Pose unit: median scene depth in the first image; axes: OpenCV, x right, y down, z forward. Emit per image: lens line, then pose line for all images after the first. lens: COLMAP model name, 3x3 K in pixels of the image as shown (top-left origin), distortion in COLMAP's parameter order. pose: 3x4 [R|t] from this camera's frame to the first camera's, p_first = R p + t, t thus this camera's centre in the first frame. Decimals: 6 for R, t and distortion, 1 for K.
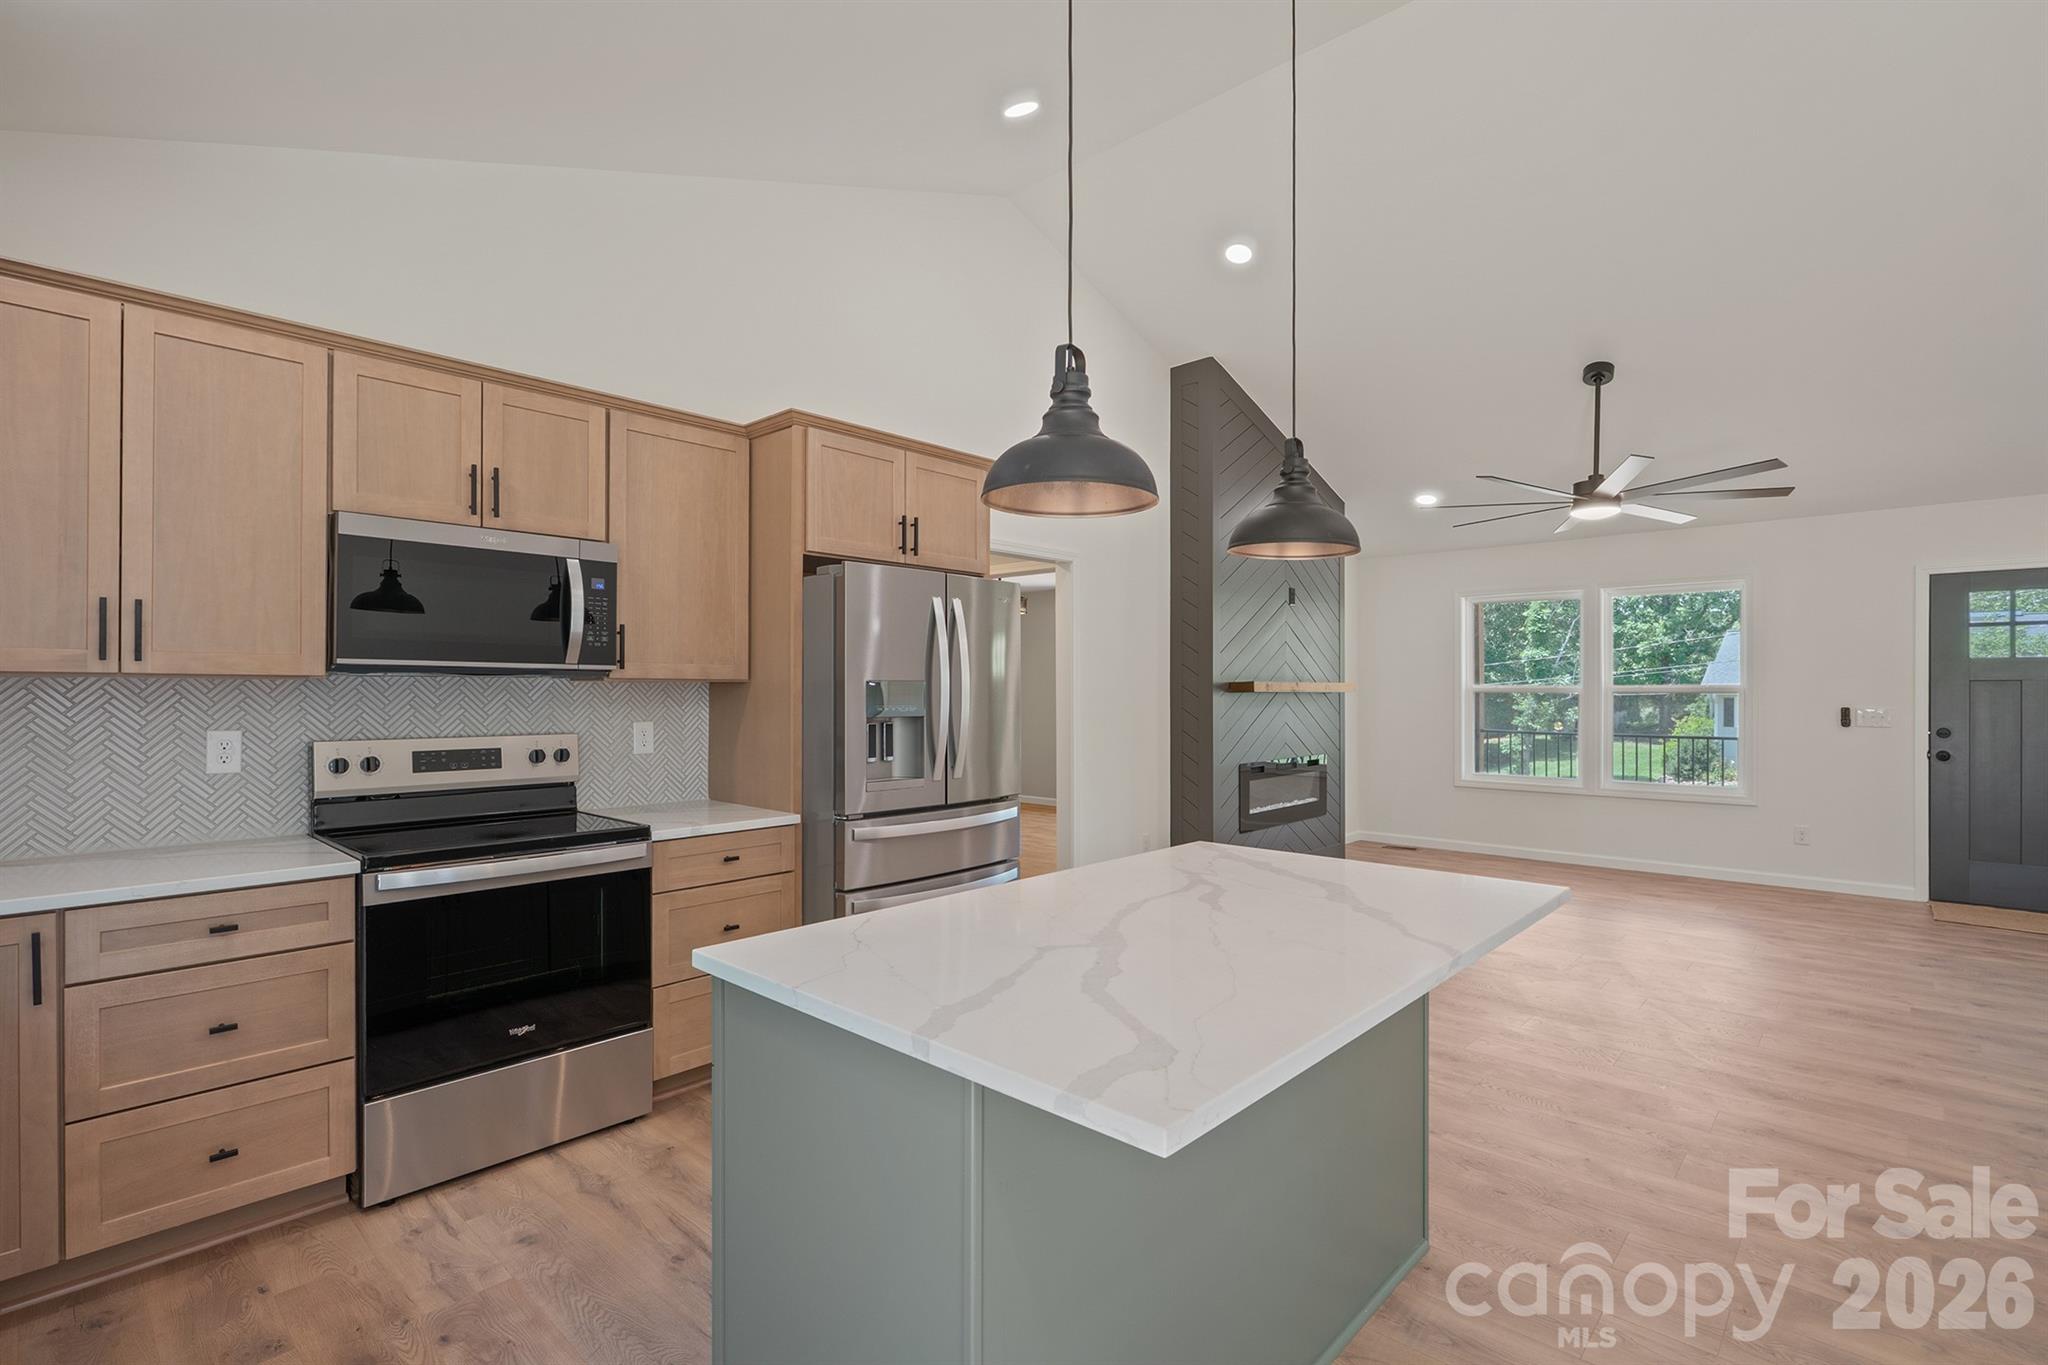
lens RADIAL K [[940.8, 0, 1029.6], [0, 940.8, 694.5], [0, 0, 1]] dist [-0.004224, -0.001962]
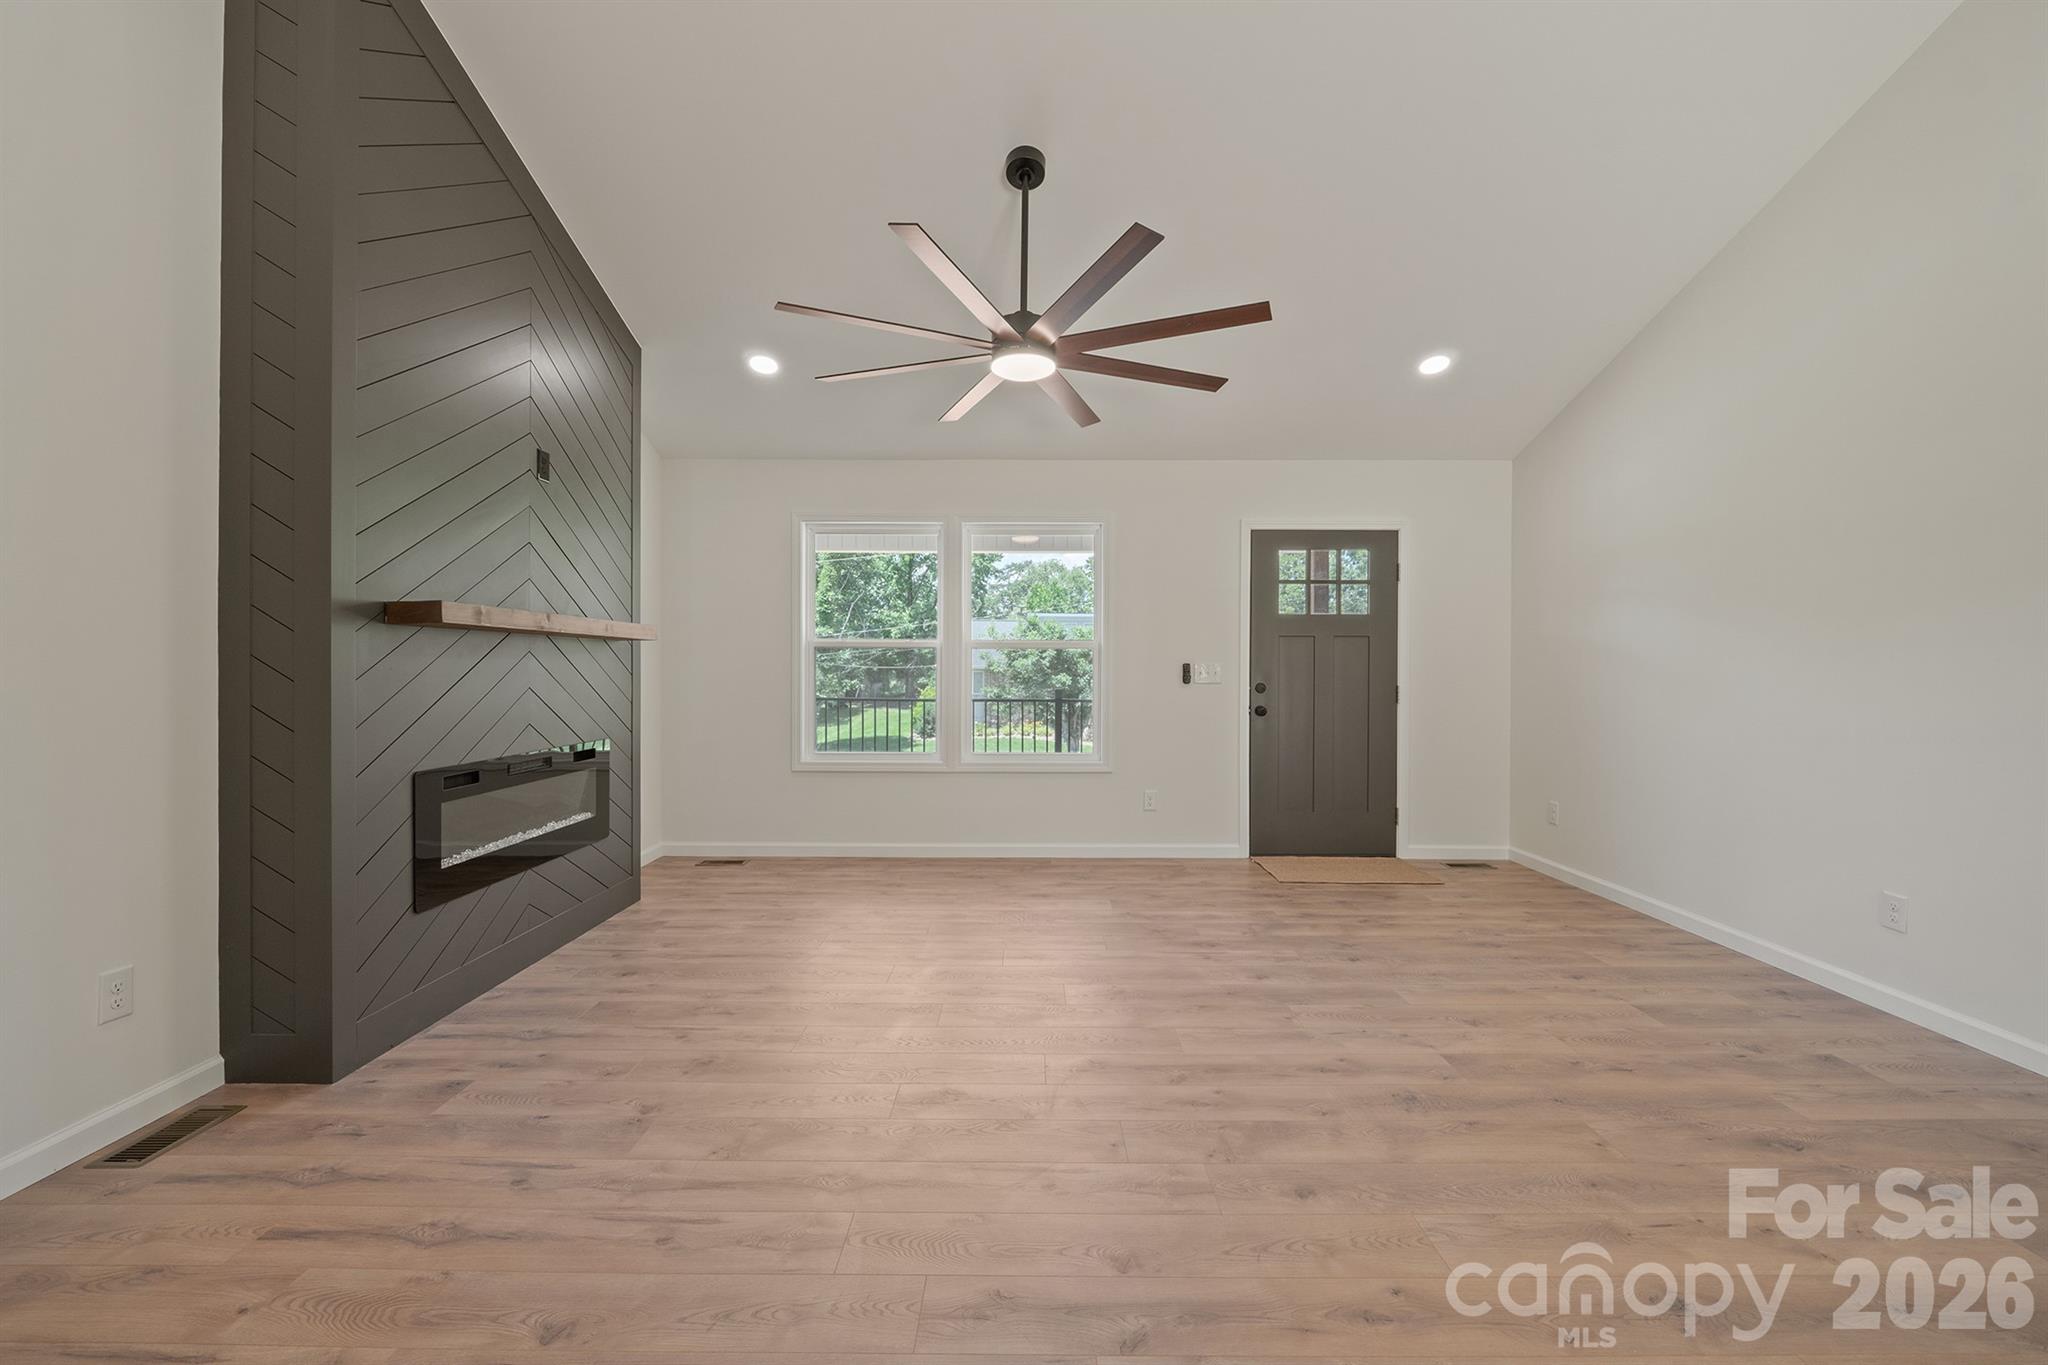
lens RADIAL K [[859.7, 0, 1032.4], [0, 859.7, 664.7], [0, 0, 1]] dist [-0.006951, -0.000549]
pose [[0.733074, 0.005009, 0.680130, 0.279923], [-0.000054, 0.999973, -0.007307, 0.038412], [-0.680149, 0.005320, 0.733055, 0.817663]]
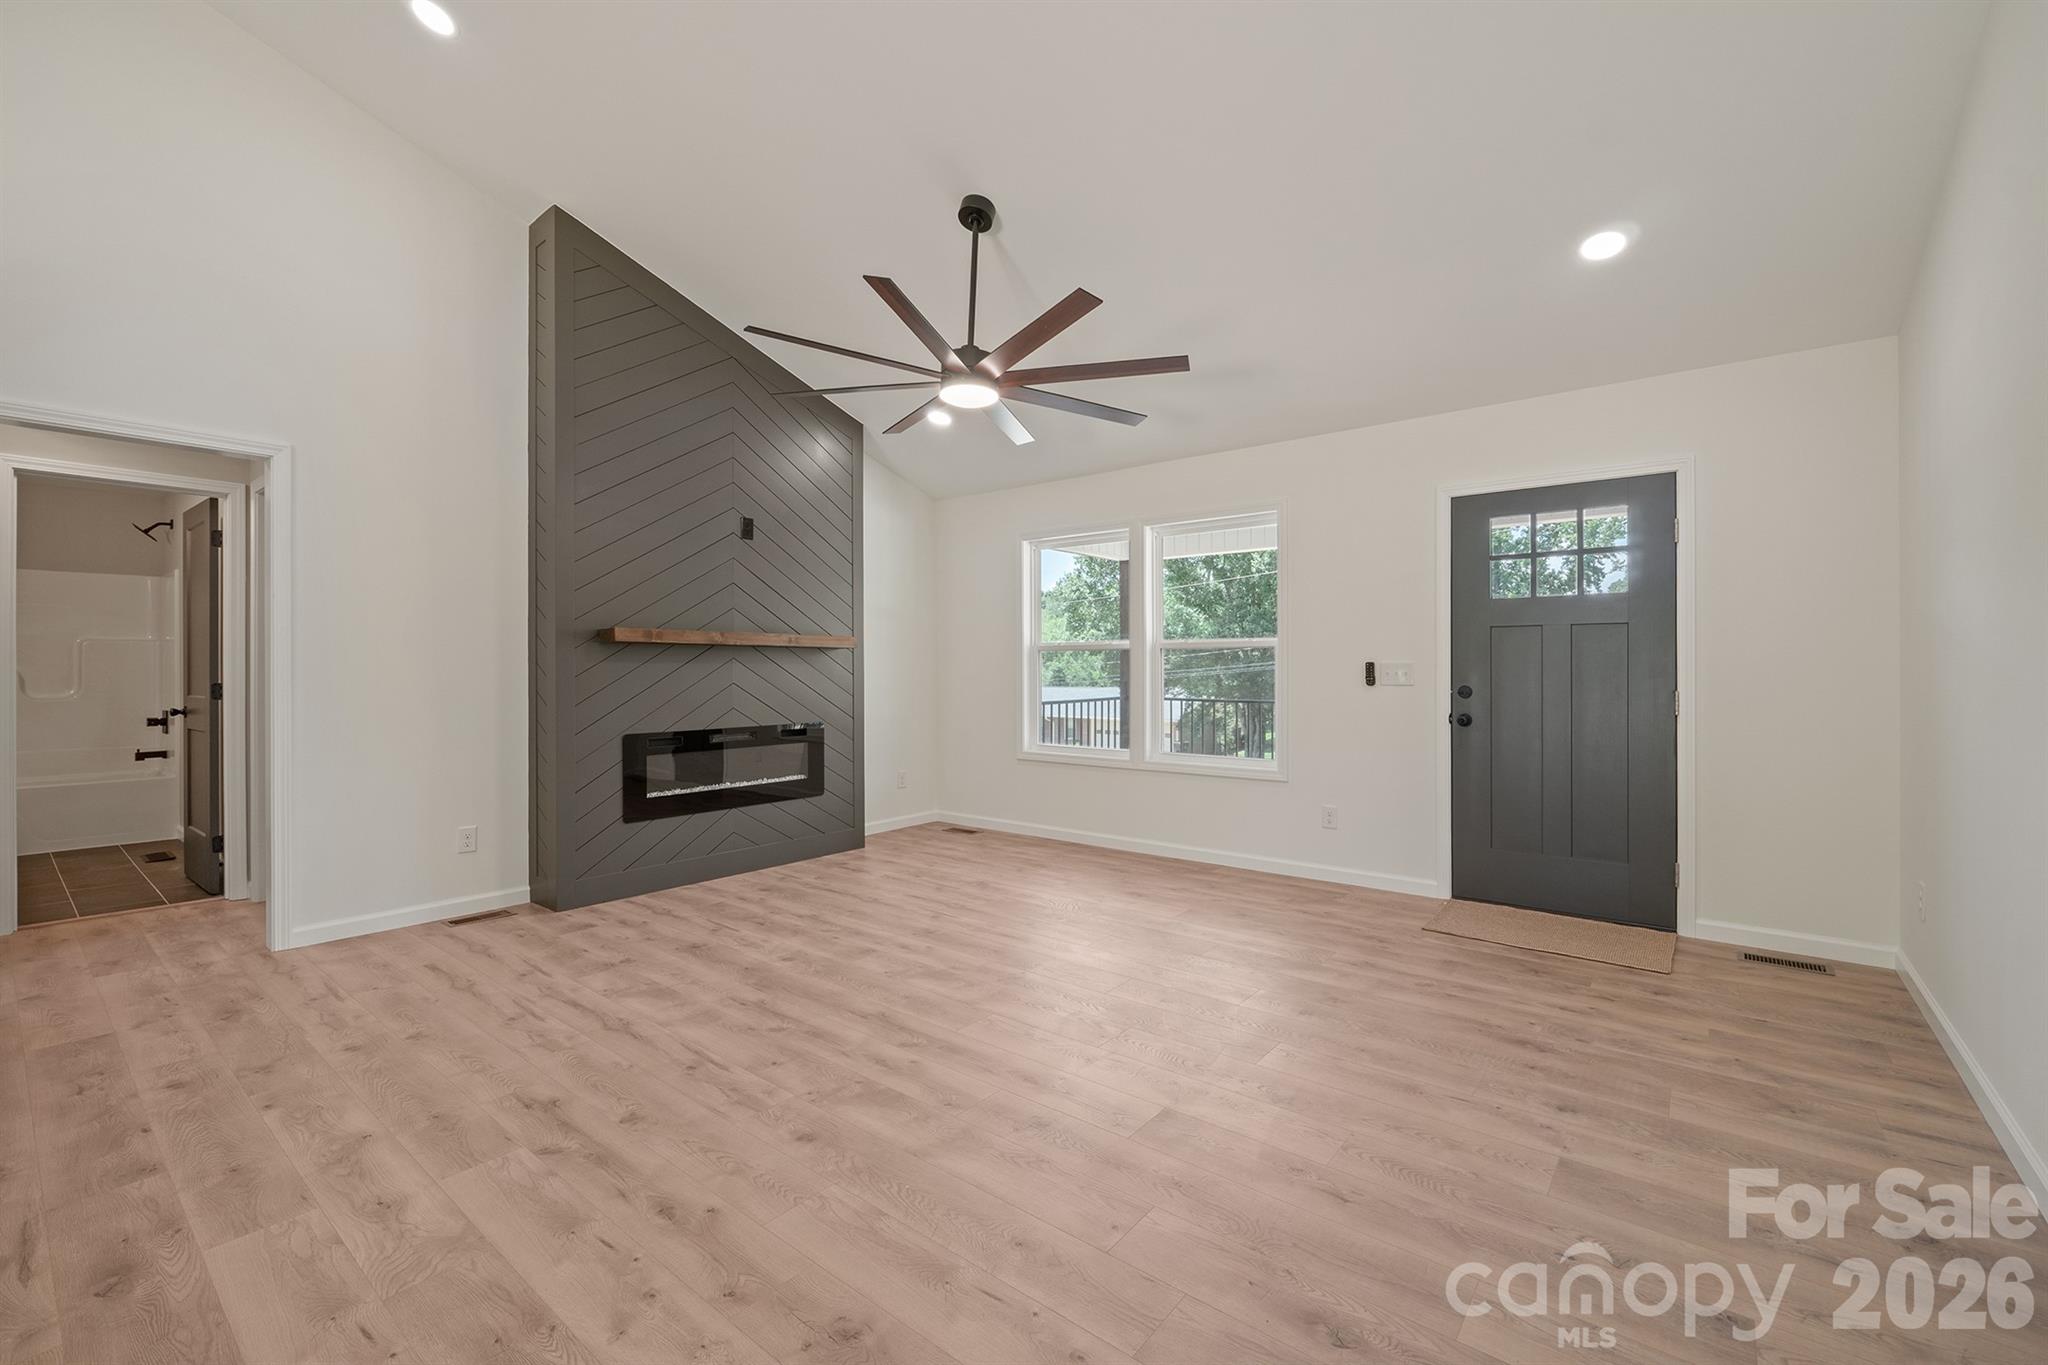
lens RADIAL K [[859.7, 0, 1030.2], [0, 859.7, 667.1], [0, 0, 1]] dist [-0.006951, -0.000549]
pose [[0.997452, -0.000055, 0.071335, 0.913211], [0.000578, 0.999973, -0.007313, 0.041643], [-0.071333, 0.007336, 0.997426, 0.472003]]
